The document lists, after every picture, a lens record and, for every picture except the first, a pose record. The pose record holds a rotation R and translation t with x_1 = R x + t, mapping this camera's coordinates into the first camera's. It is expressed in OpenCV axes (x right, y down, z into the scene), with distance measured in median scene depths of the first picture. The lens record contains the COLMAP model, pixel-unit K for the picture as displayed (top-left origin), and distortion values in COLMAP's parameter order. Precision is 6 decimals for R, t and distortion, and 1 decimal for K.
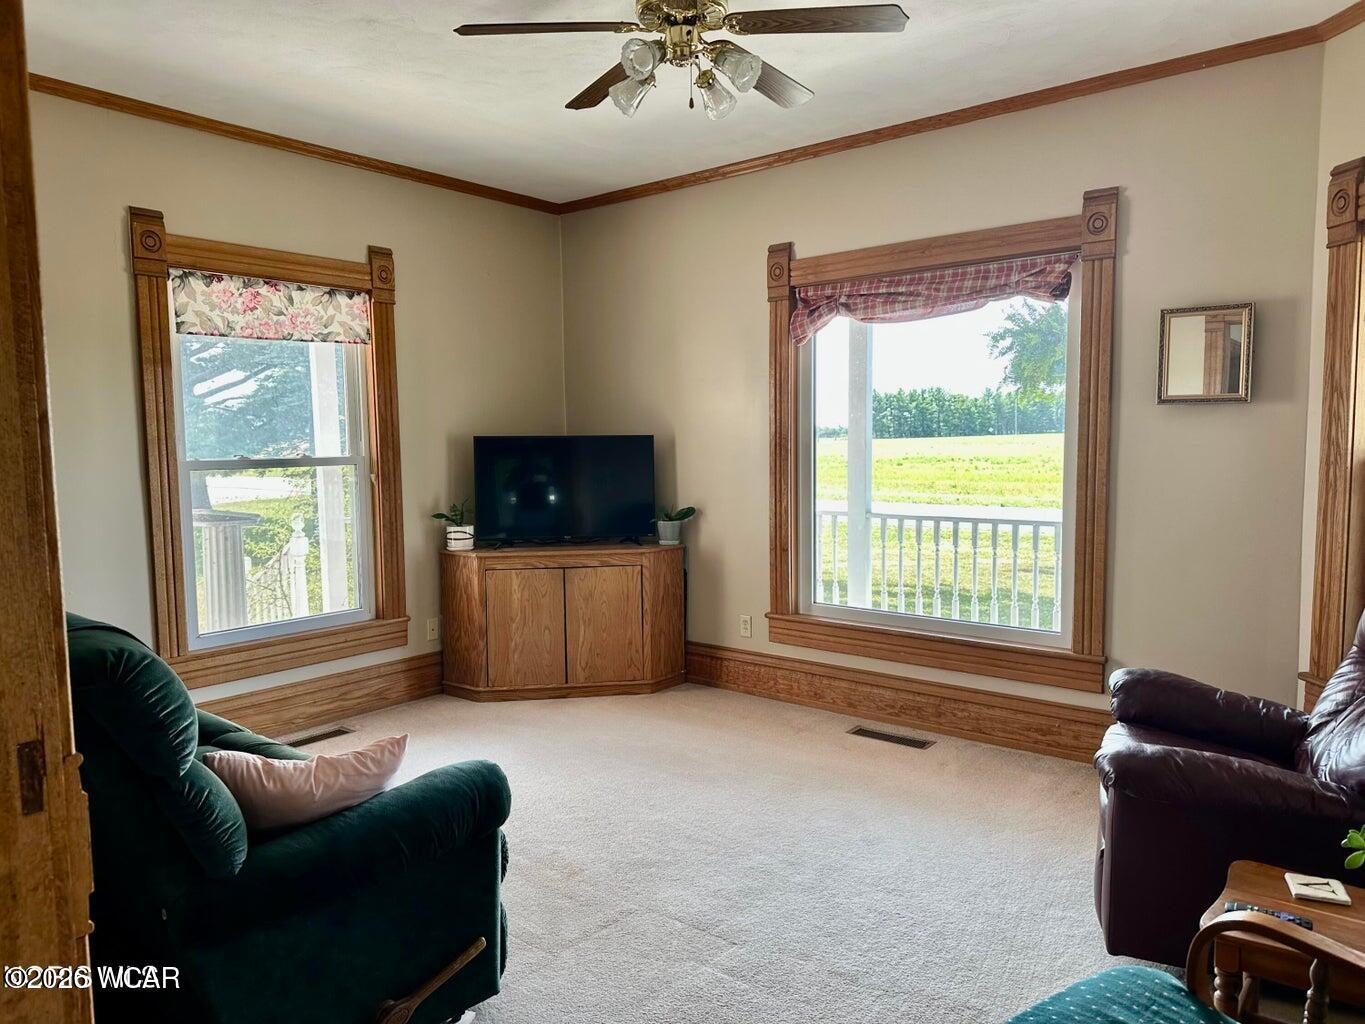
lens RADIAL K [[937.4, 0, 675.8], [0, 937.4, 511.1], [0, 0, 1]] dist [0.112979, -0.160027]
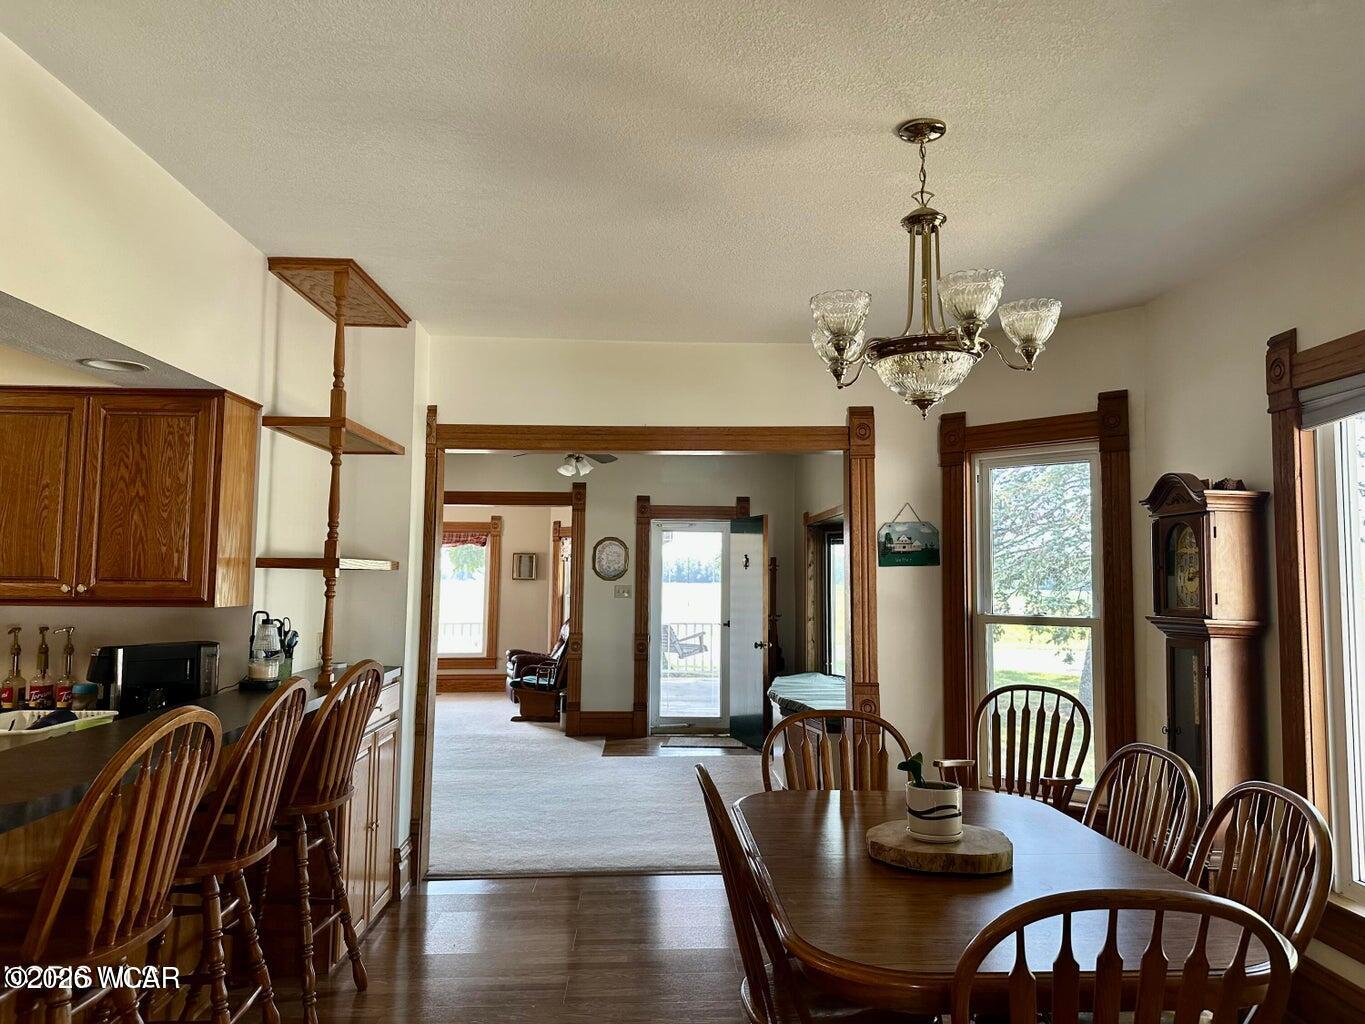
lens RADIAL K [[937.4, 0, 675.8], [0, 937.4, 511.1], [0, 0, 1]] dist [0.112979, -0.160027]
pose [[0.745274, 0.071981, 0.662862, -1.070321], [0.032808, 0.988993, -0.144282, 0.122037], [-0.665951, 0.129277, 0.734709, -1.553780]]
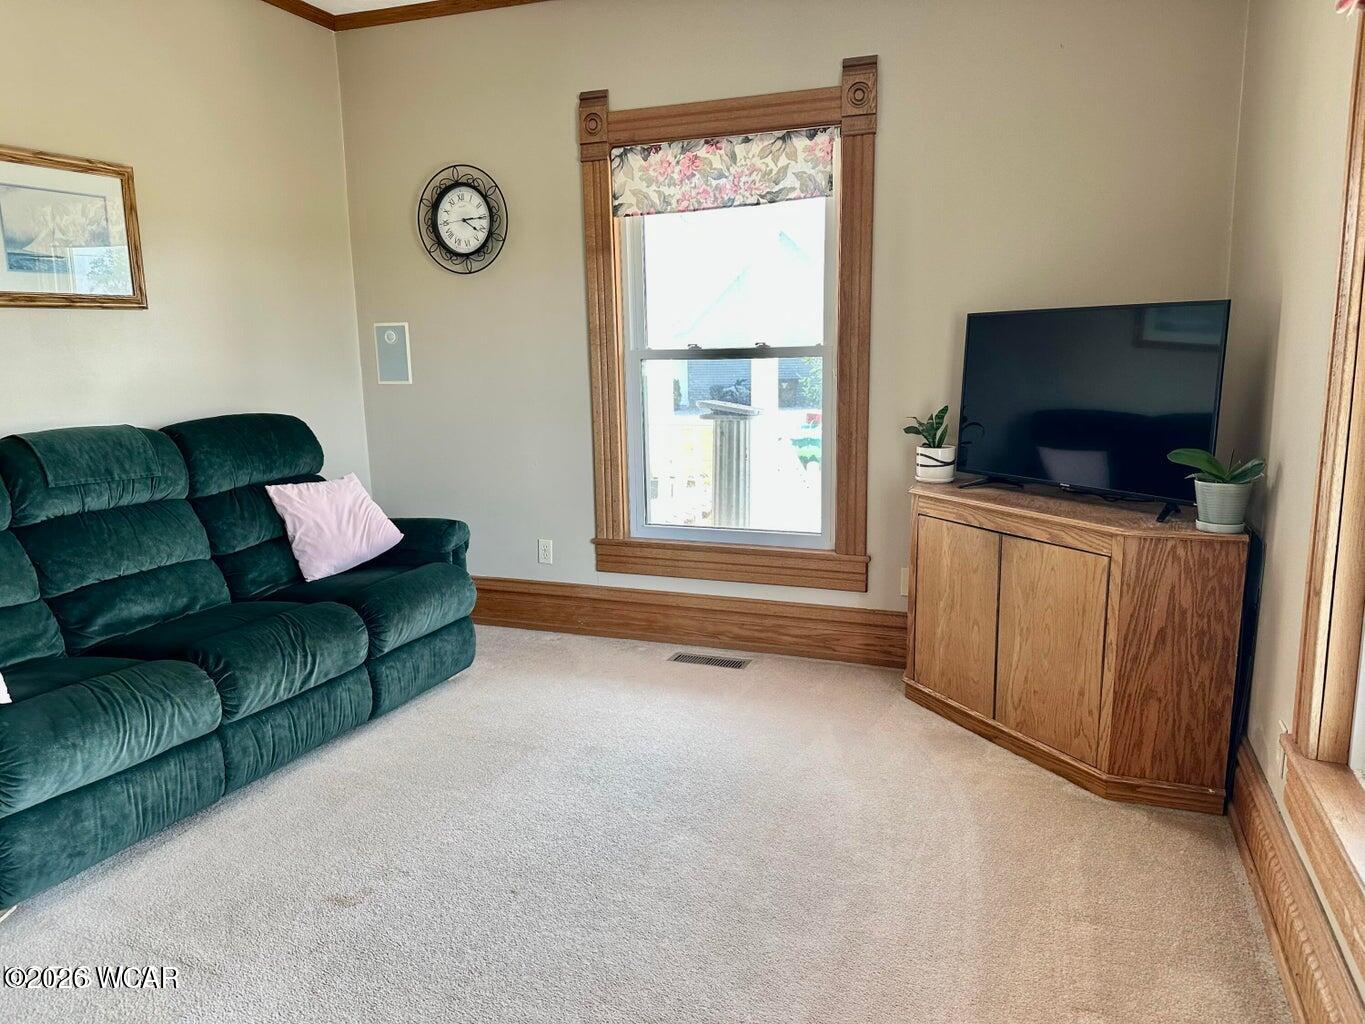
lens RADIAL K [[937.4, 0, 675.8], [0, 937.4, 511.1], [0, 0, 1]] dist [0.112979, -0.160027]
pose [[0.320610, 0.164846, -0.932757, 0.410455], [-0.066830, 0.986223, 0.151324, -0.033844], [0.944851, 0.013820, 0.327210, 0.660050]]
